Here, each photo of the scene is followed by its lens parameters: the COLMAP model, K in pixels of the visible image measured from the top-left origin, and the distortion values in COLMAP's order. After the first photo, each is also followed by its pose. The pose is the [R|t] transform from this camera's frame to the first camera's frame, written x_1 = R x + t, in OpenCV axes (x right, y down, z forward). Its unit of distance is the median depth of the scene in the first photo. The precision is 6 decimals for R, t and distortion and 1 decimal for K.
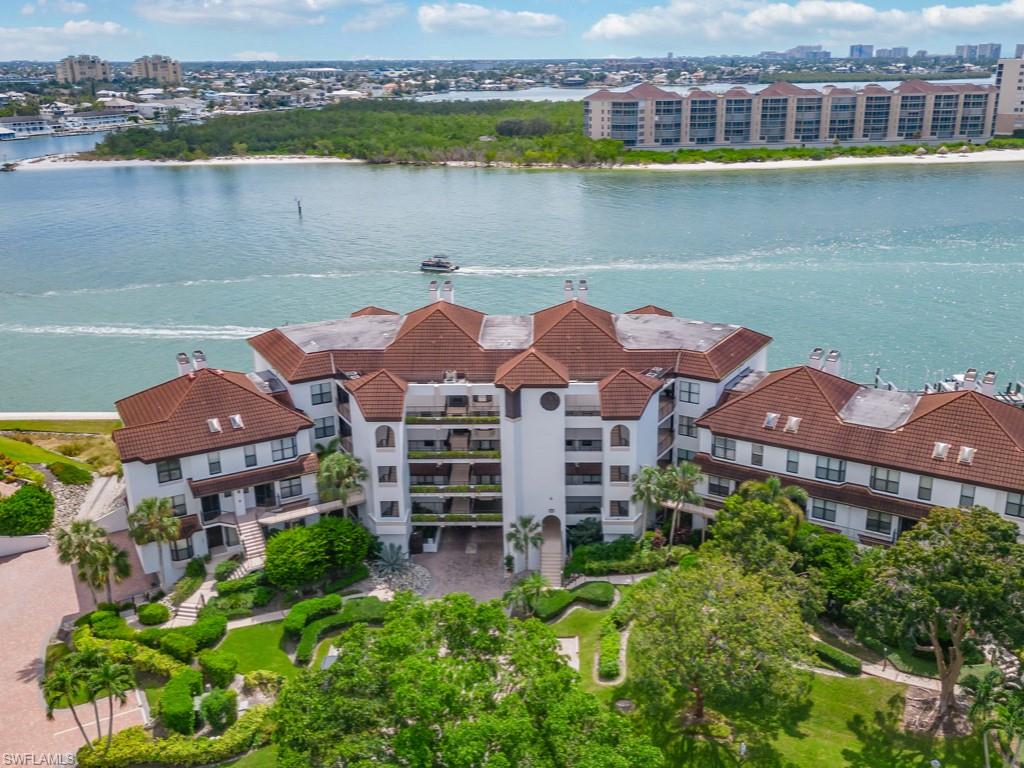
lens RADIAL K [[945.5, 0, 512.0], [0, 945.5, 384.0], [0, 0, 1]] dist [0.137566, -0.238948]
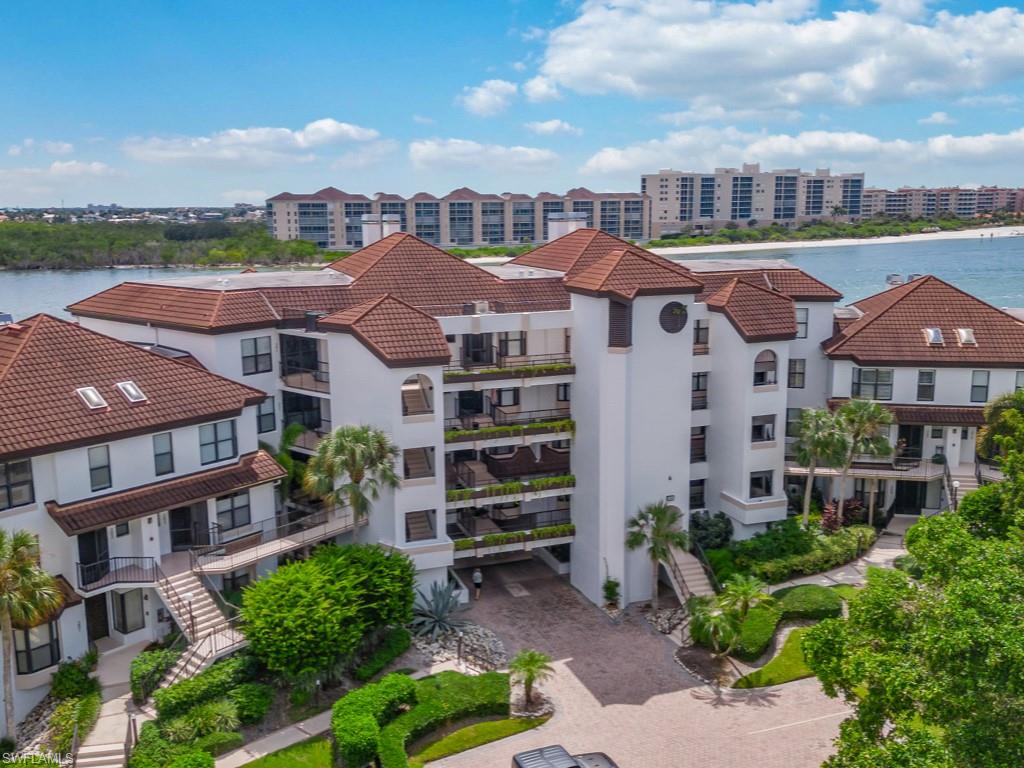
lens RADIAL K [[945.5, 0, 512.0], [0, 945.5, 384.0], [0, 0, 1]] dist [0.137566, -0.238948]
pose [[0.933187, -0.060335, 0.354290, -0.275726], [0.108966, 0.986903, -0.118945, 0.120322], [-0.342473, 0.149603, 0.927540, 0.422617]]
